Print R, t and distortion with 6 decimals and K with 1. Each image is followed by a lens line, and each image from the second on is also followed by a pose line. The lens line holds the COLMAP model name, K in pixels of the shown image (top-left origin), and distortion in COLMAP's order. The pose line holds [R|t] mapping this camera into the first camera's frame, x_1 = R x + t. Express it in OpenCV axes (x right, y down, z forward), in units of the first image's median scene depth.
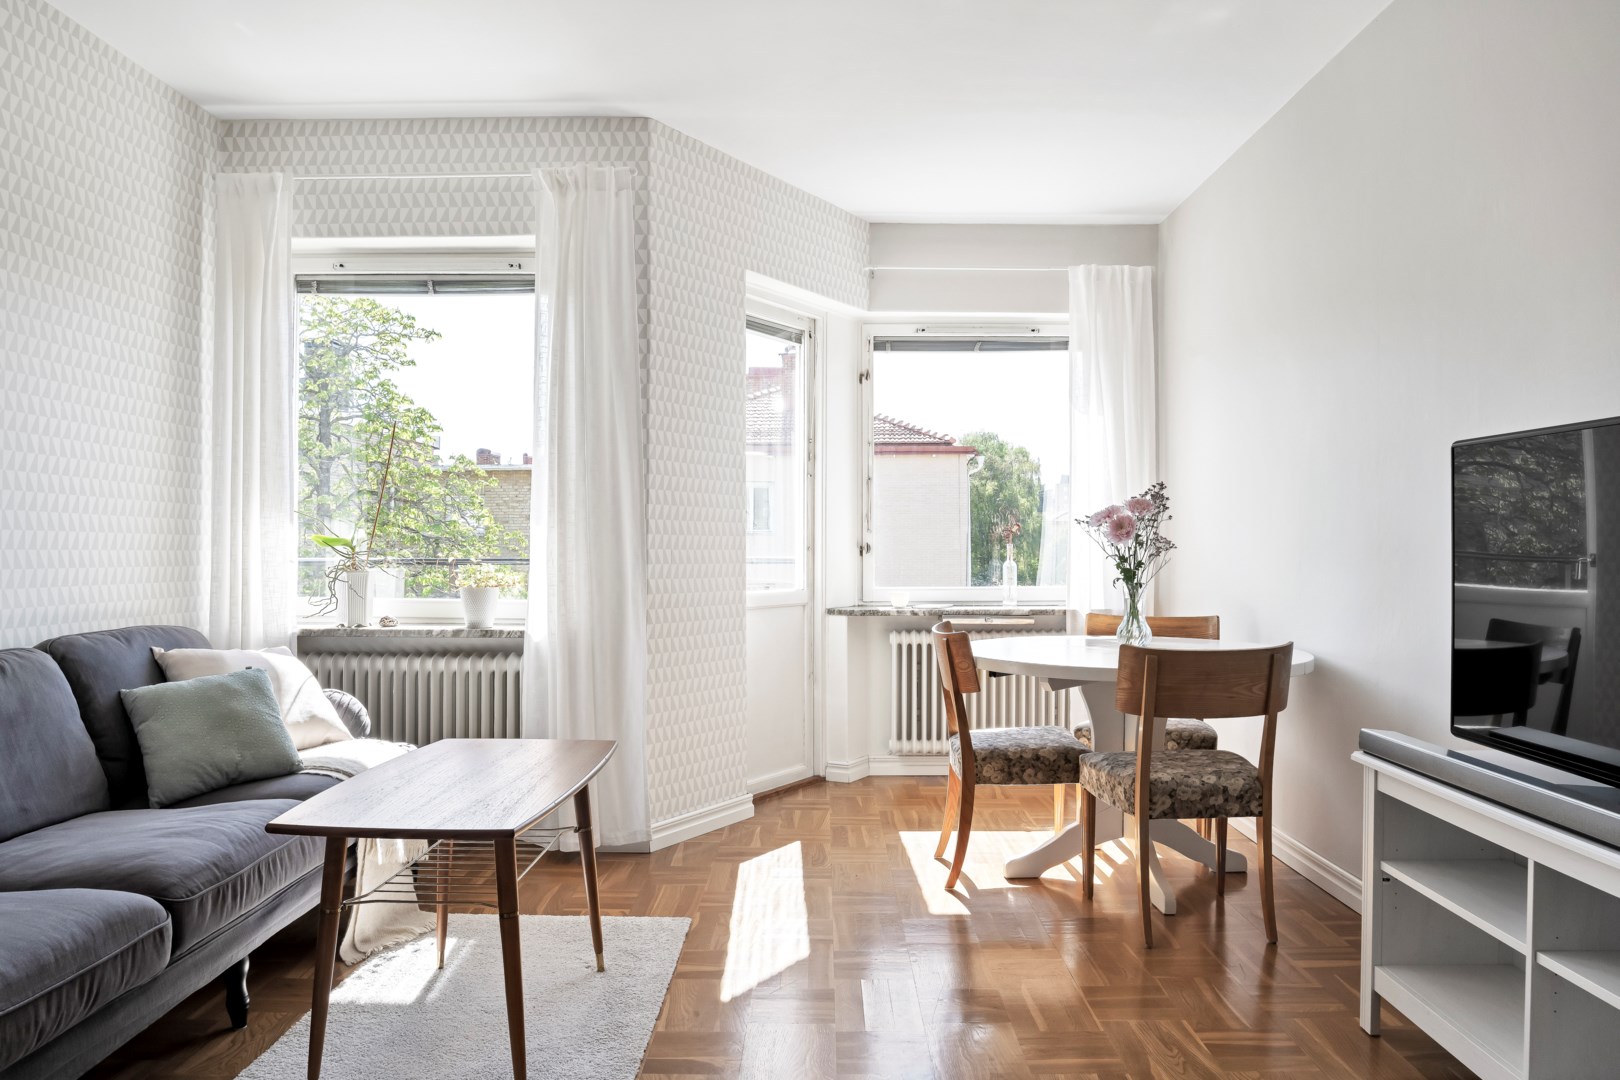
lens RADIAL K [[1135.2, 0, 812.4], [0, 1135.2, 543.5], [0, 0, 1]] dist [-0.064668, 0.037601]
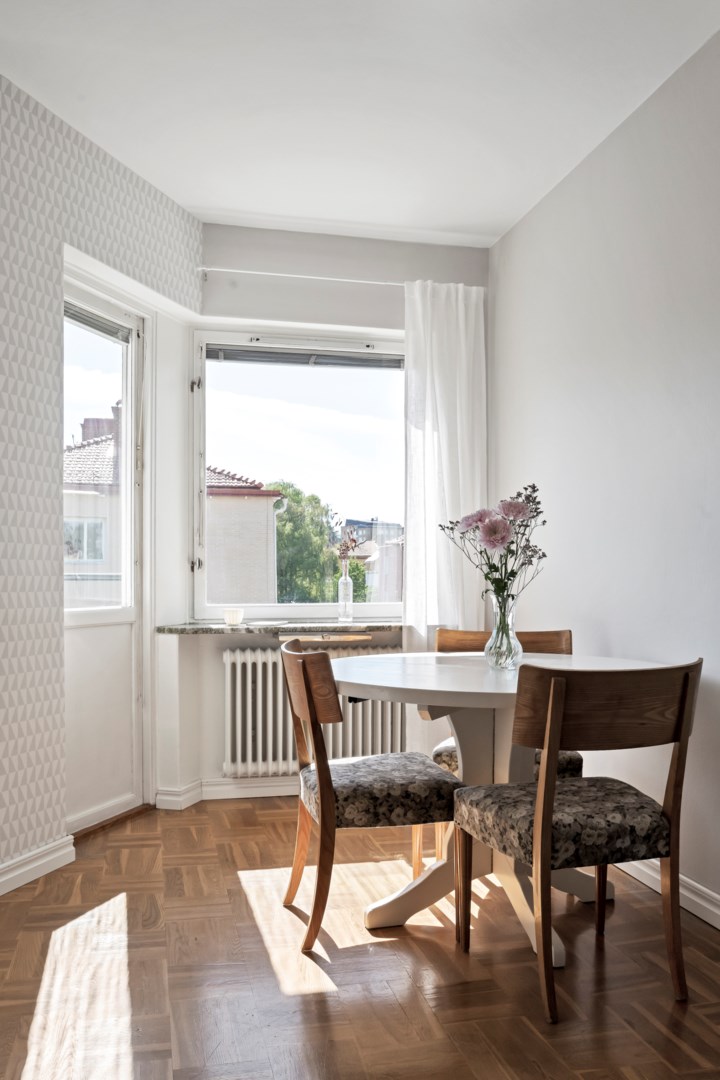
lens RADIAL K [[913.3, 0, 362.9], [0, 913.3, 592.3], [0, 0, 1]] dist [-0.045332, 0.002247]
pose [[0.971392, -0.002144, 0.237472, -0.000323], [-0.002425, 0.999818, 0.018948, 0.018232], [-0.237470, -0.018982, 0.971209, 0.294619]]
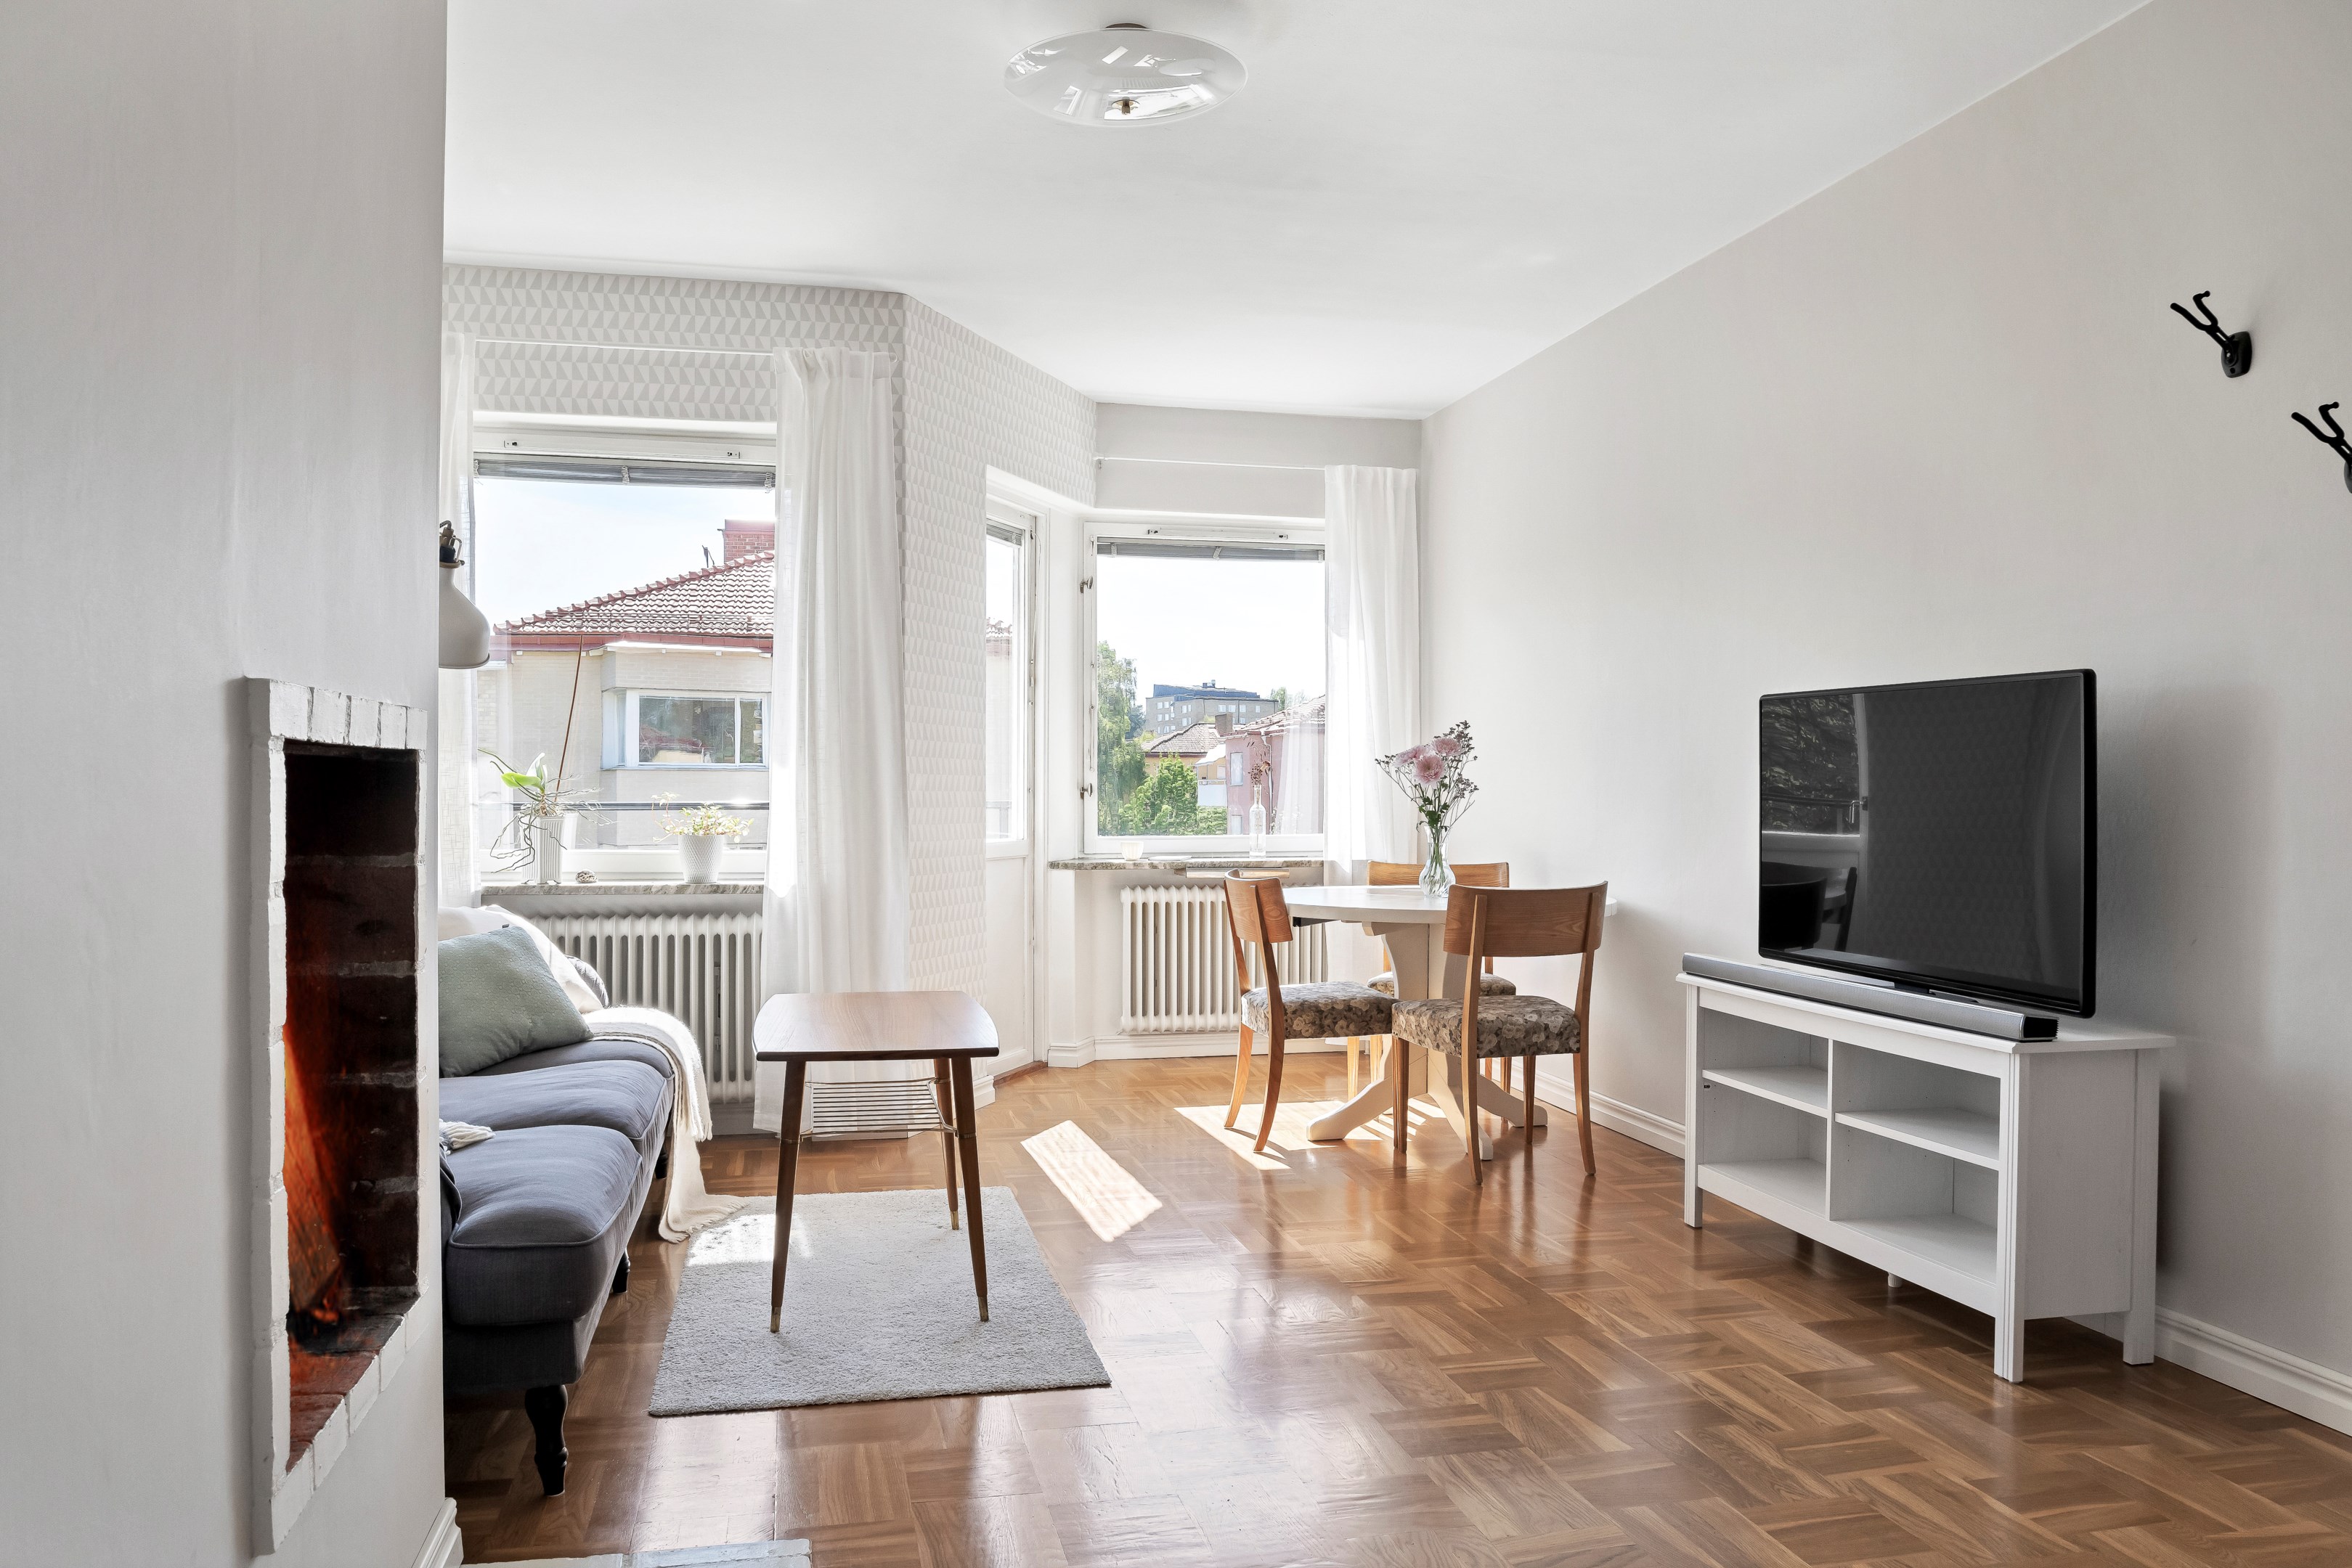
lens RADIAL K [[1720.1, 0, 1176.0], [0, 1720.1, 784.0], [0, 0, 1]] dist [-0.052579, 0.004890]
pose [[0.972268, 0.001970, 0.233861, -0.254801], [-0.001961, 0.999998, -0.000270, 0.000012], [-0.233861, -0.000196, 0.972270, -0.340914]]
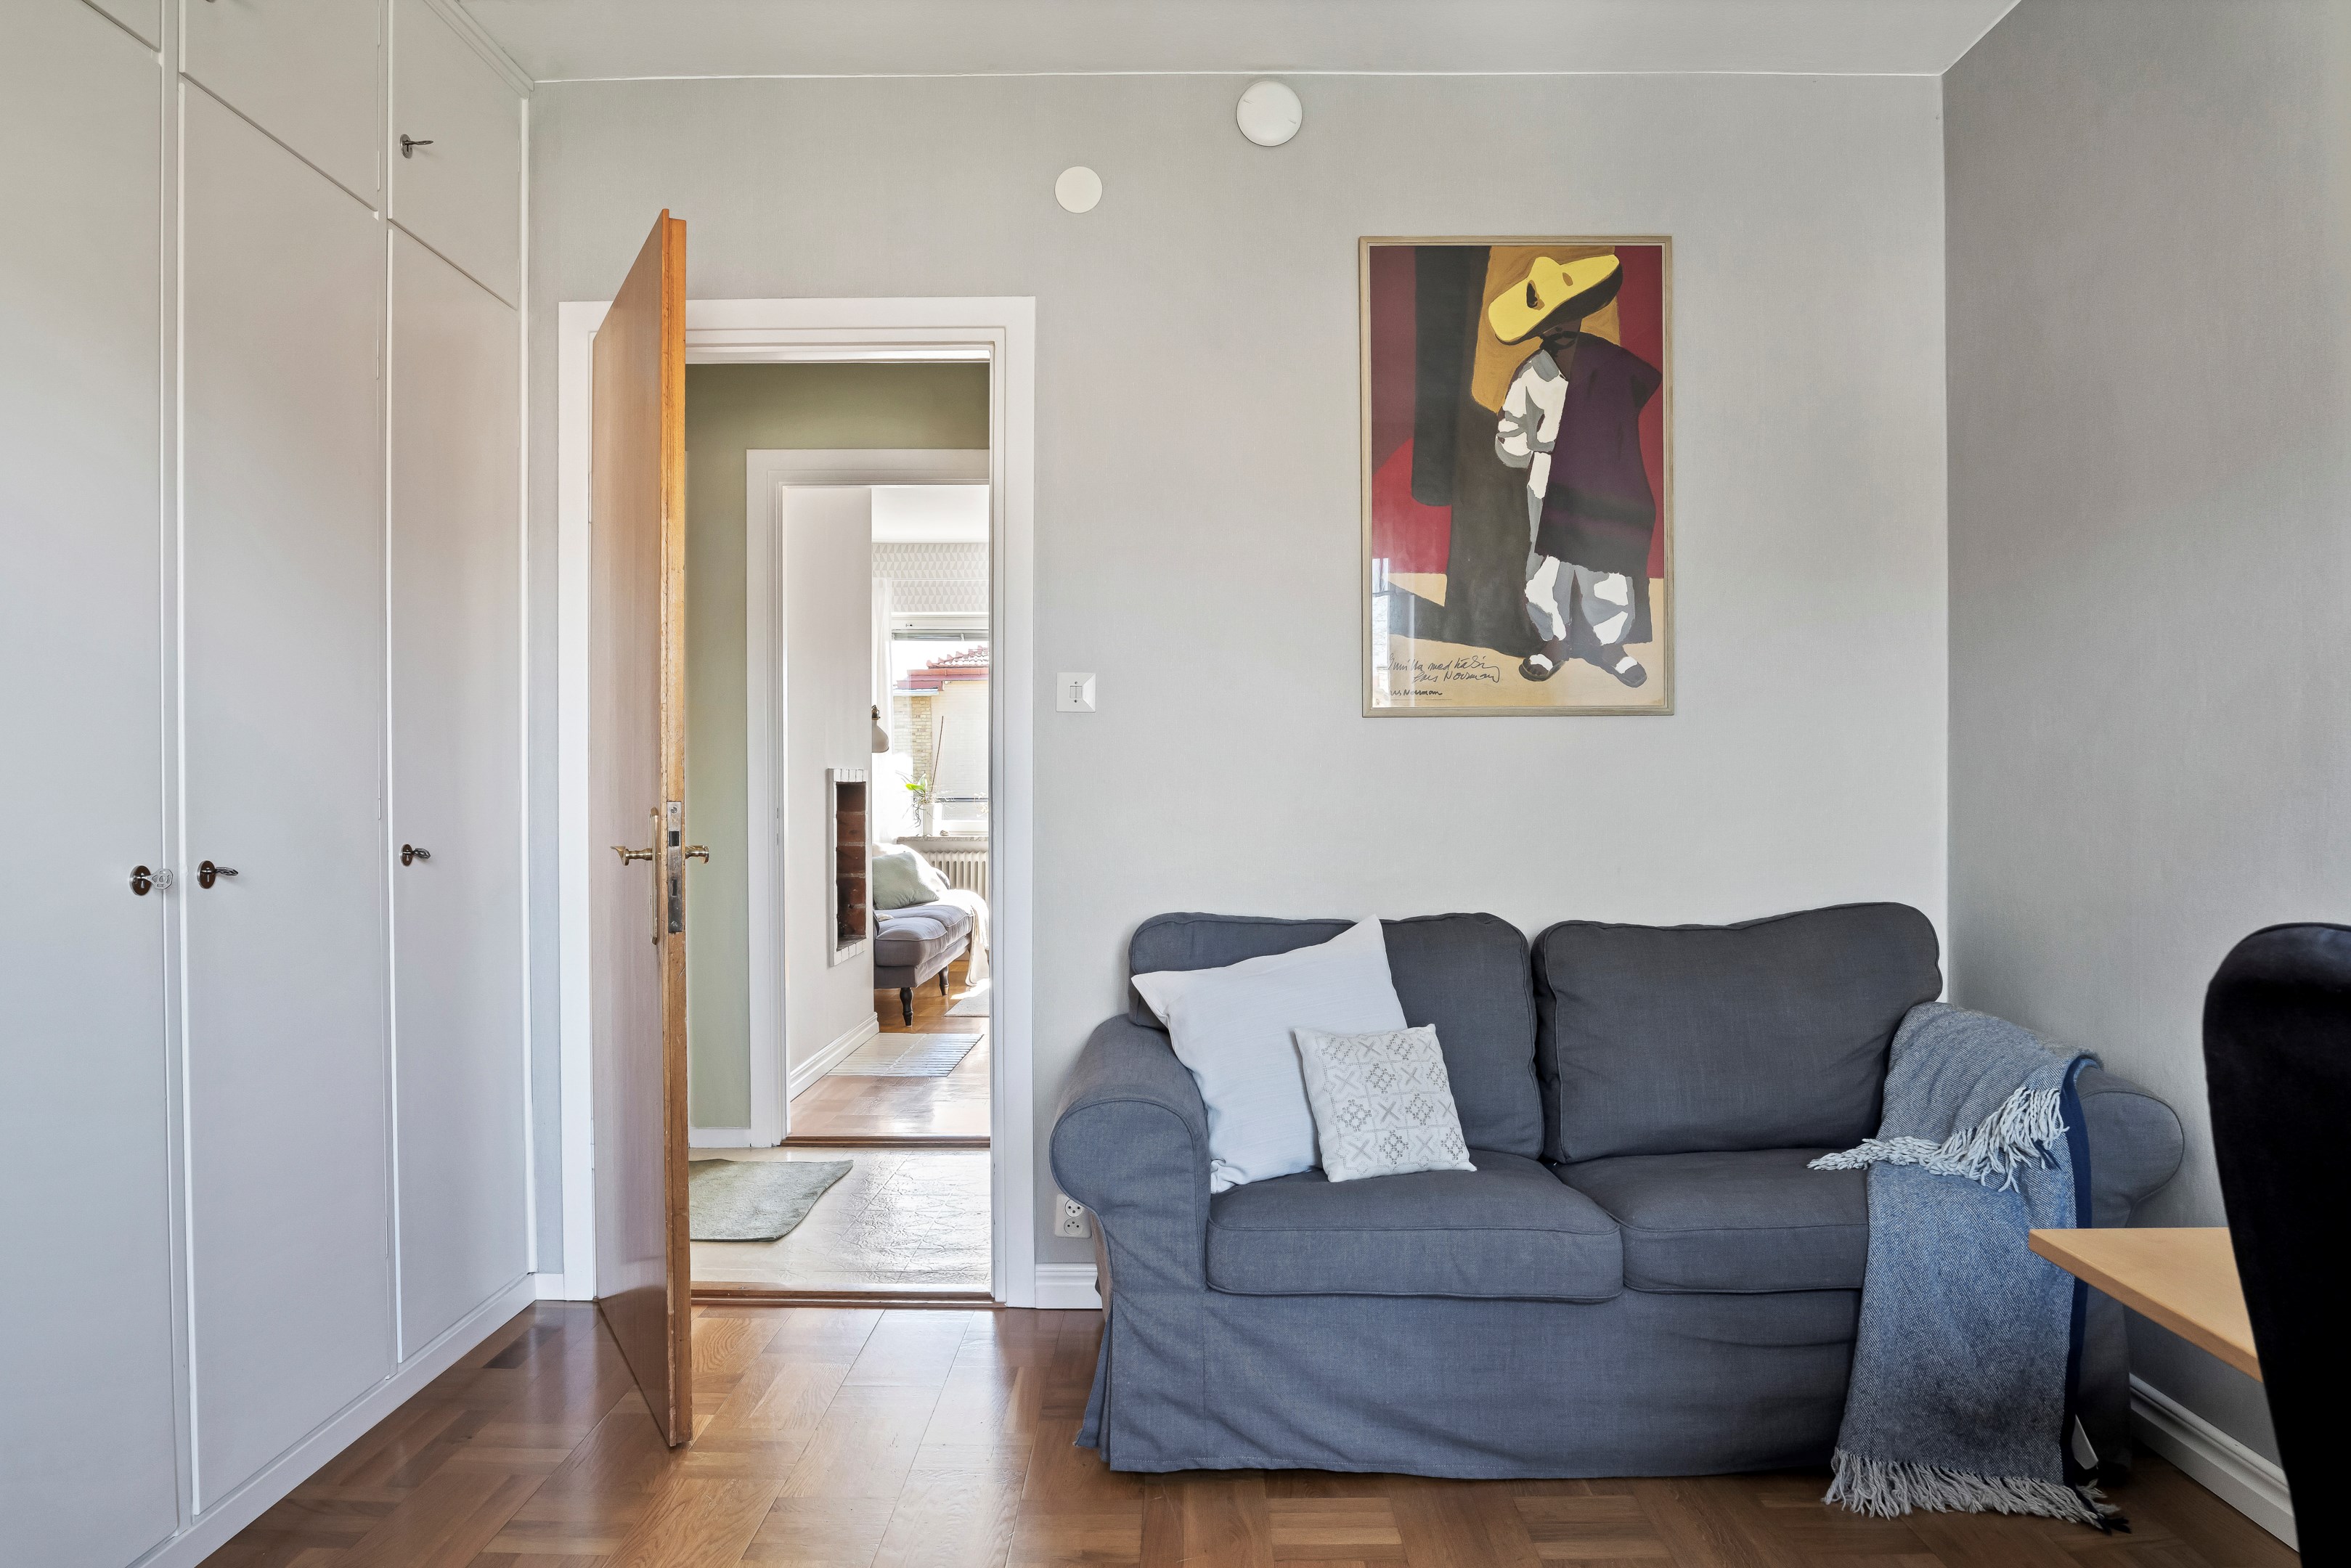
lens RADIAL K [[1609.7, 0, 1175.5], [0, 1609.7, 784.0], [0, 0, 1]] dist [-0.000993, 0.028044]
pose [[0.999994, -0.003387, 0.000818, -0.036859], [0.003388, 0.999994, -0.000152, -0.004833], [-0.000817, 0.000154, 1.000000, -1.457105]]
